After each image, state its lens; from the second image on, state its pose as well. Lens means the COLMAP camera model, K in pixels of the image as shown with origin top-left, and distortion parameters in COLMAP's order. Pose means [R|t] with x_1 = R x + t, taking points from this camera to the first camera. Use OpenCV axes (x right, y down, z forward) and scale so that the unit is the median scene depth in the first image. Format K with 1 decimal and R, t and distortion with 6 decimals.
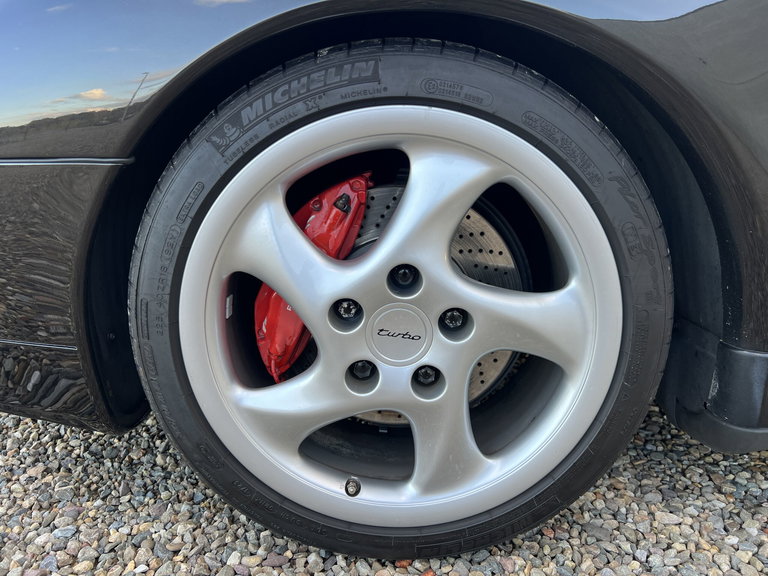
lens RADIAL K [[586.7, 0, 385.3], [0, 586.7, 284.8], [0, 0, 1]] dist [0.059200, -0.070665]
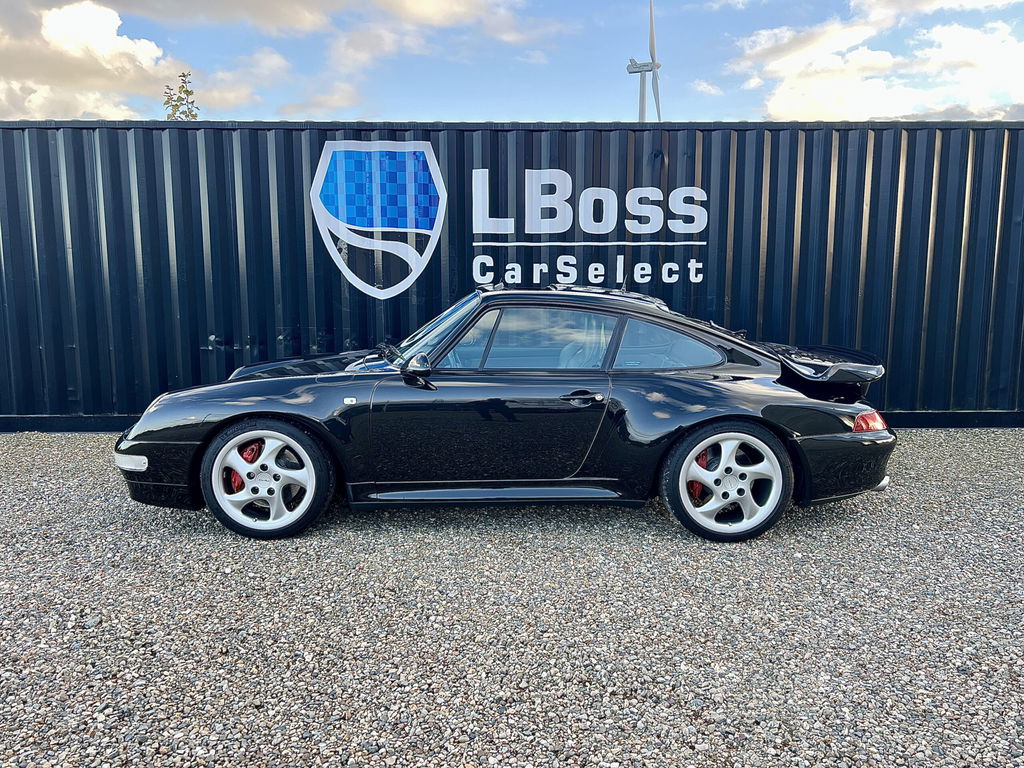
lens RADIAL K [[782.3, 0, 510.2], [0, 782.3, 393.8], [0, 0, 1]] dist [0.059200, -0.070665]
pose [[0.999736, -0.007182, 0.021831, 1.672899], [0.009540, 0.993893, -0.109936, 0.101962], [-0.020908, 0.110115, 0.993699, -4.737646]]
